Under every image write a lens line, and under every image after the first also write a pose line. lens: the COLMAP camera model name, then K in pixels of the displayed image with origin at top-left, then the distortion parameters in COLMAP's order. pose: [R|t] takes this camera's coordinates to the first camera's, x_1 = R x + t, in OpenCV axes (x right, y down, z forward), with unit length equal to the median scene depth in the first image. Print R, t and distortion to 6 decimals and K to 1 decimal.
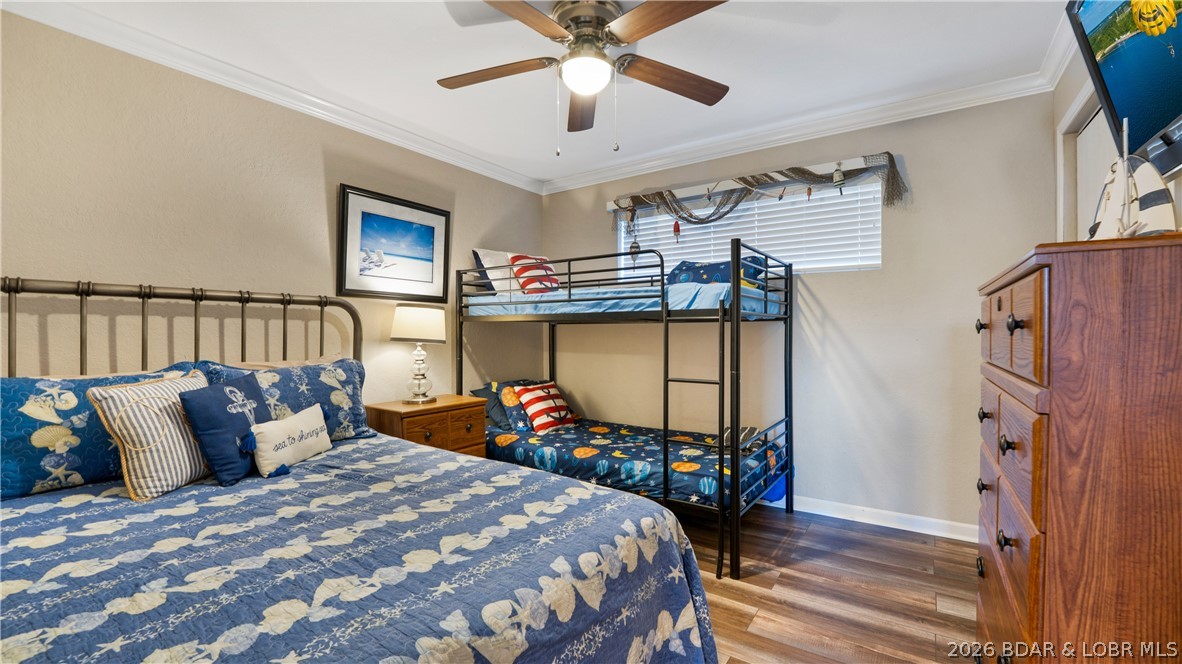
lens RADIAL K [[503.0, 0, 579.2], [0, 503.0, 336.6], [0, 0, 1]] dist [-0.008387, 0.003798]
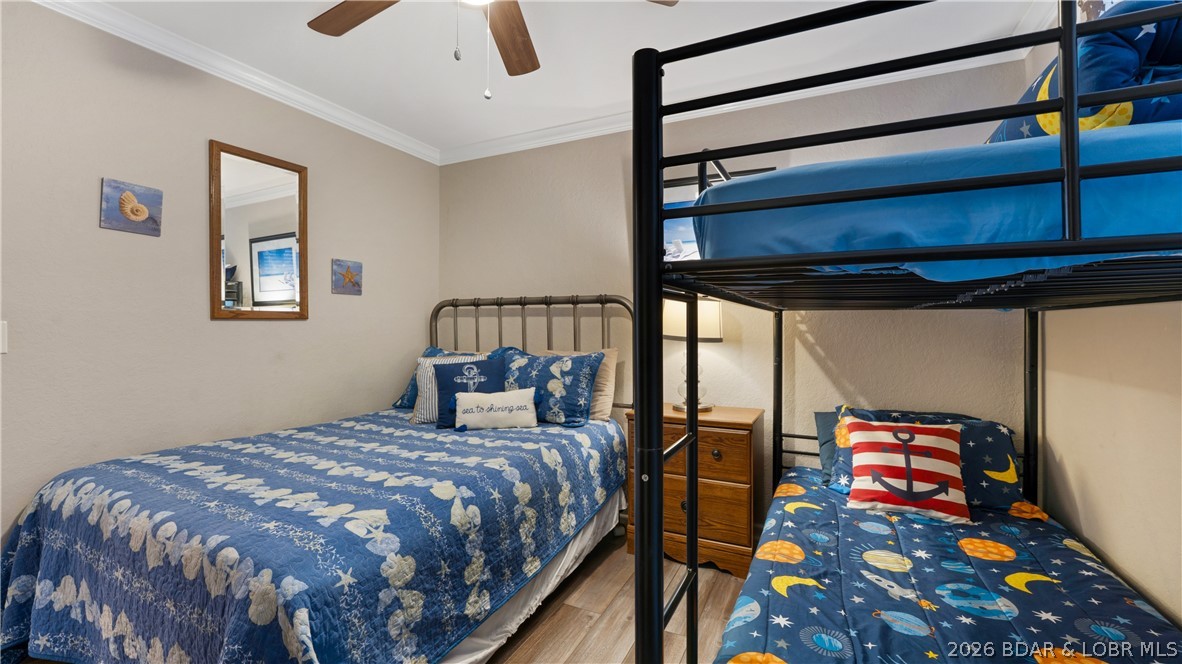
lens RADIAL K [[503.0, 0, 583.9], [0, 503.0, 318.9], [0, 0, 1]] dist [-0.008387, 0.003798]
pose [[0.163031, -0.020499, -0.986408, 0.834293], [-0.014343, 0.999629, -0.023144, -0.002000], [0.986517, 0.017921, 0.162677, 1.148638]]
